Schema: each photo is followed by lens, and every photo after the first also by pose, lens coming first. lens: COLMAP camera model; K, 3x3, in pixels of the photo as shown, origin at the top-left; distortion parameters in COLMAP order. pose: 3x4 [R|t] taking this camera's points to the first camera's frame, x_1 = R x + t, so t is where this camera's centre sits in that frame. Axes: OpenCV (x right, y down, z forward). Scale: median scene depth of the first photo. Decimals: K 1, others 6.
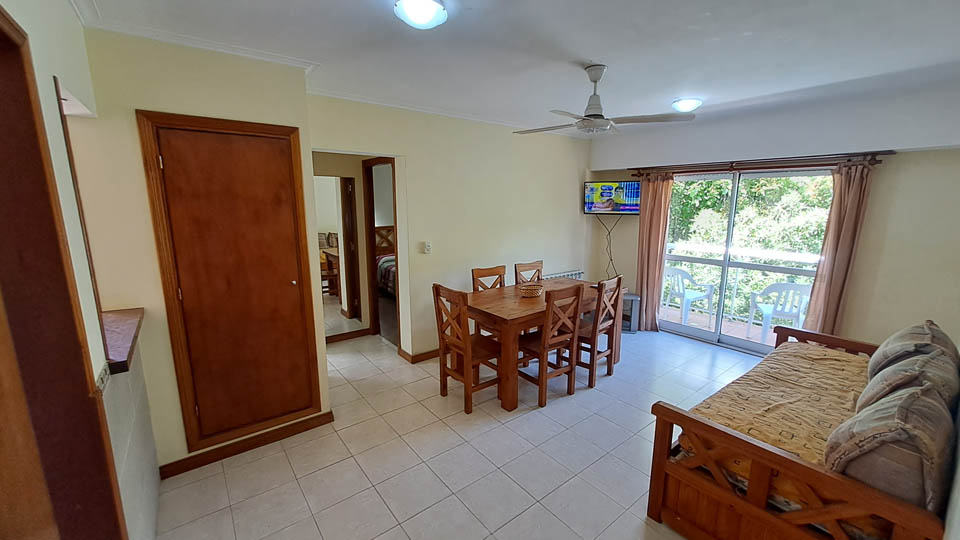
lens RADIAL K [[380.6, 0, 483.7], [0, 380.6, 270.7], [0, 0, 1]] dist [-0.001090, 0.000137]
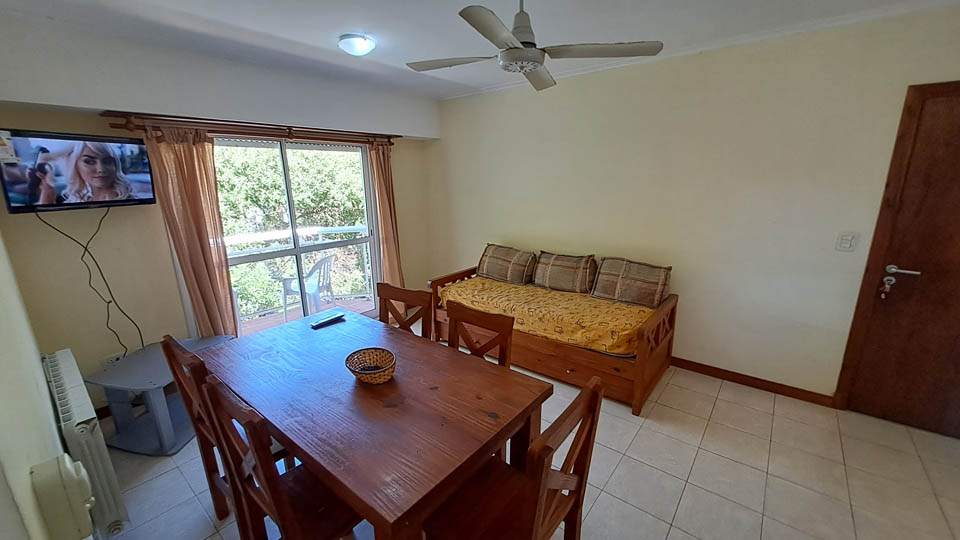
lens RADIAL K [[380.6, 0, 483.7], [0, 380.6, 270.7], [0, 0, 1]] dist [-0.001090, 0.000137]
pose [[-0.218929, -0.240091, 0.945741, -0.334165], [0.188700, 0.940539, 0.282452, -0.171026], [-0.957321, 0.240298, -0.160606, 0.932472]]
